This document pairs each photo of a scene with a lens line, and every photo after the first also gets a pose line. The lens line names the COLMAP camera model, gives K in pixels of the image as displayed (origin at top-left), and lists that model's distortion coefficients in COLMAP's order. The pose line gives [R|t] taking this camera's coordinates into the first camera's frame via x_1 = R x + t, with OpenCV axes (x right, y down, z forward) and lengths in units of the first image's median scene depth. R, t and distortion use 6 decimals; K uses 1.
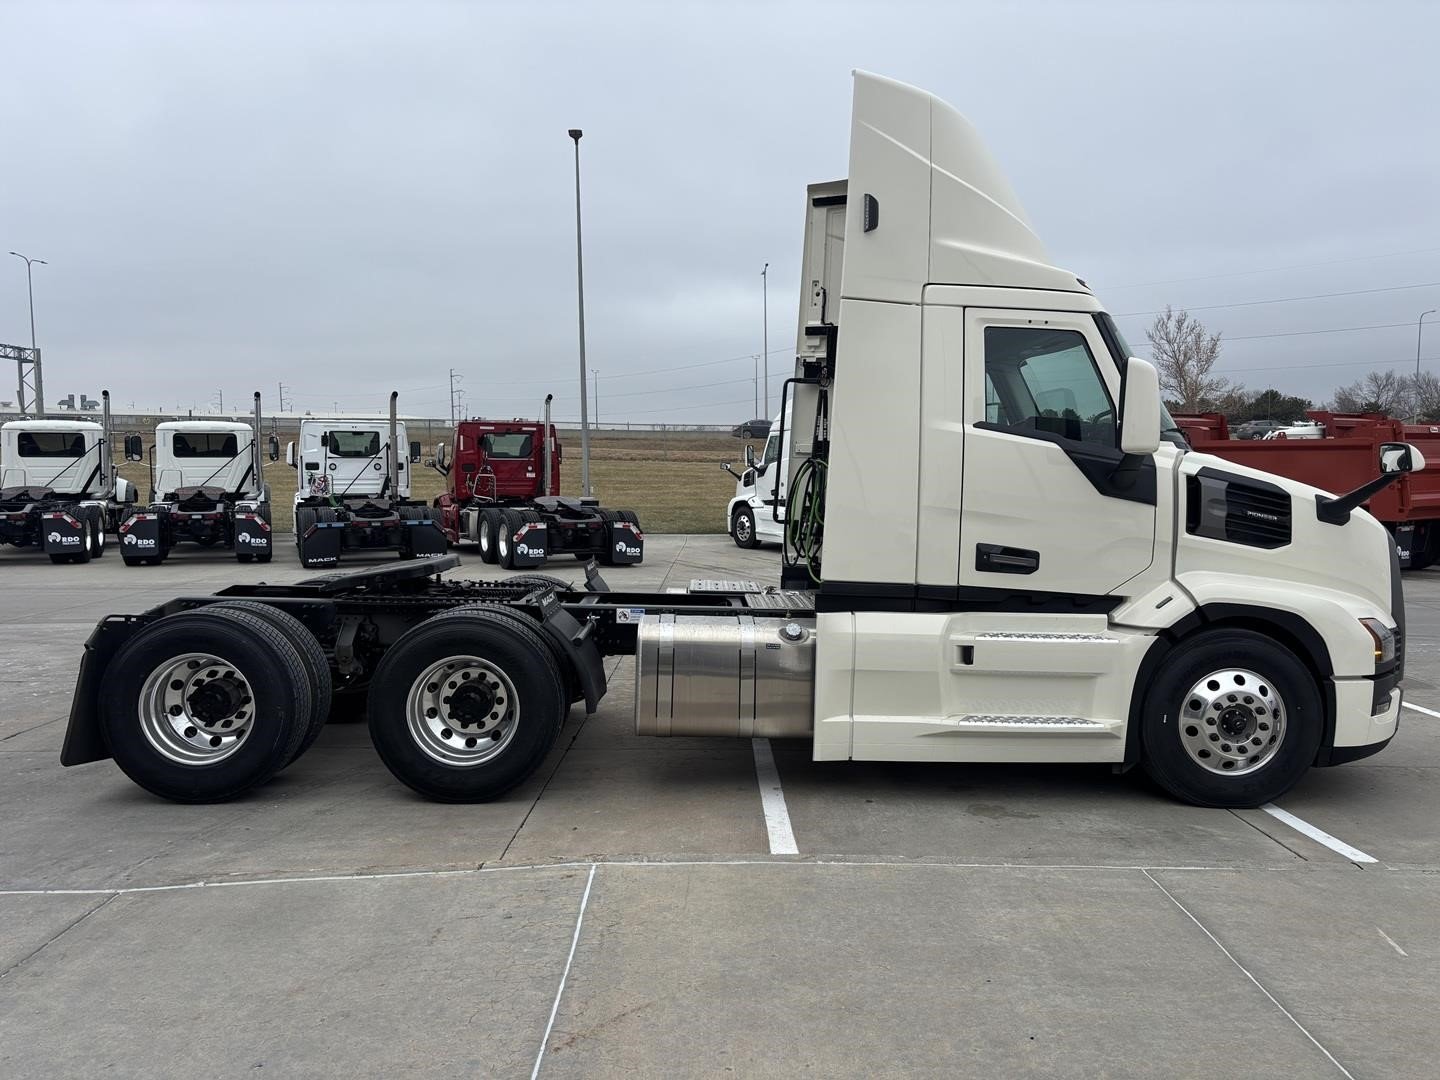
lens RADIAL K [[1067.9, 0, 736.4], [0, 1067.9, 534.7], [0, 0, 1]] dist [0.059850, -0.052490]
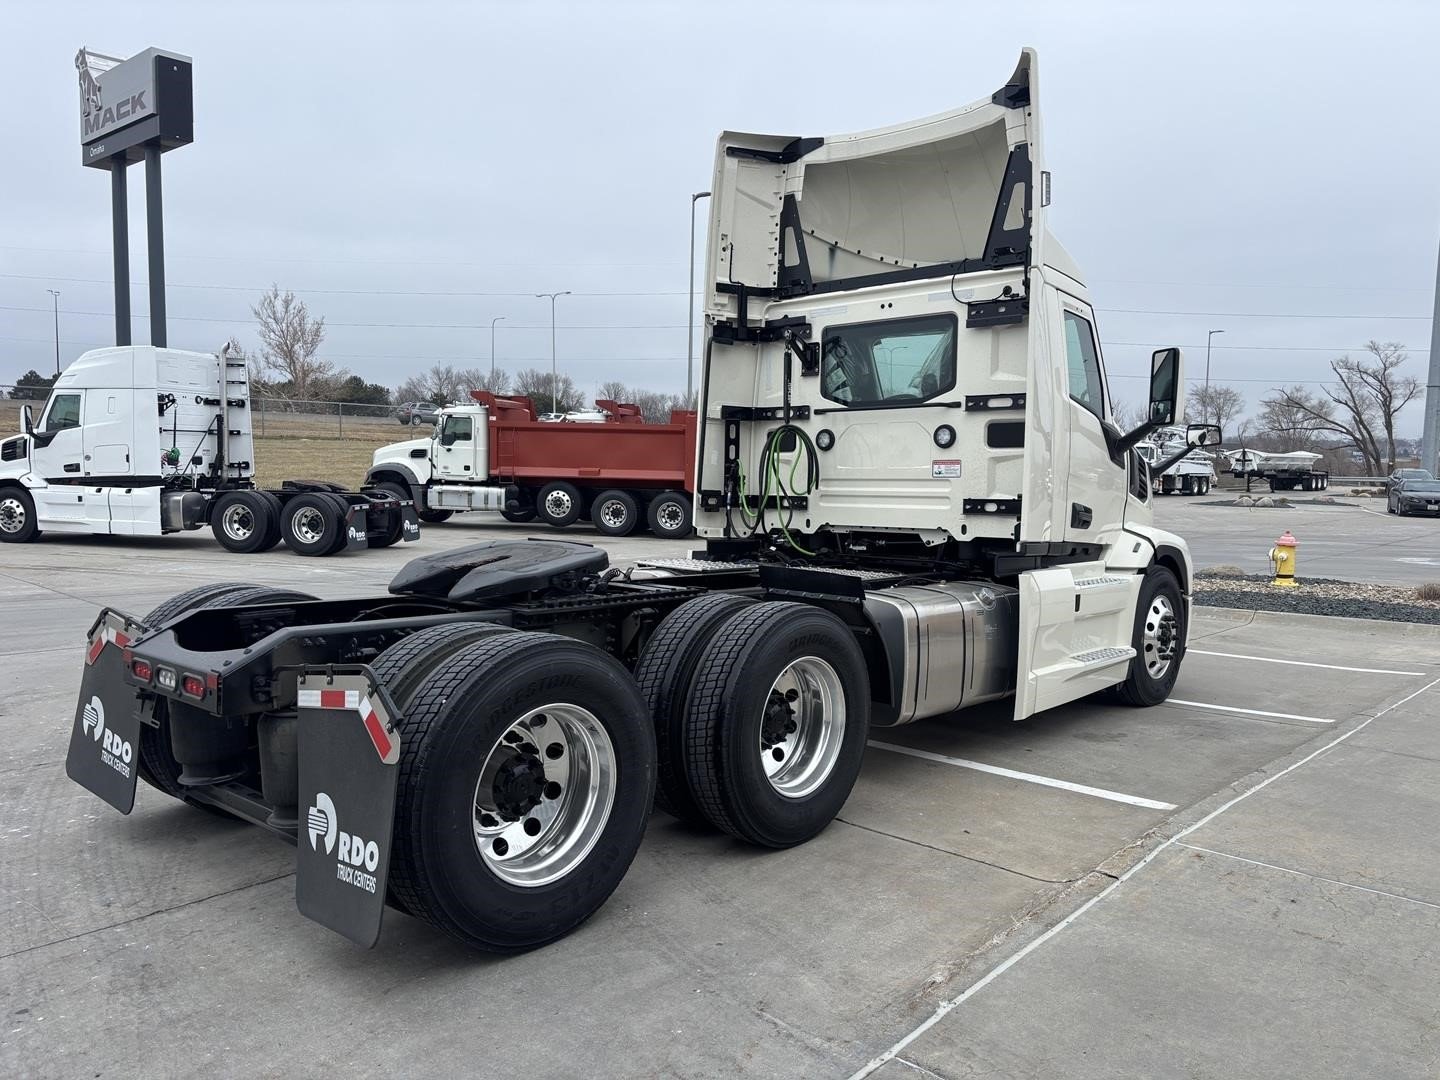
lens RADIAL K [[1067.4, 0, 734.9], [0, 1067.4, 523.8], [0, 0, 1]] dist [0.032730, -0.001324]
pose [[0.698714, -0.035114, 0.714539, -0.841816], [0.029541, 0.999359, 0.020224, -0.003568], [-0.714791, 0.006977, 0.699303, 0.479609]]
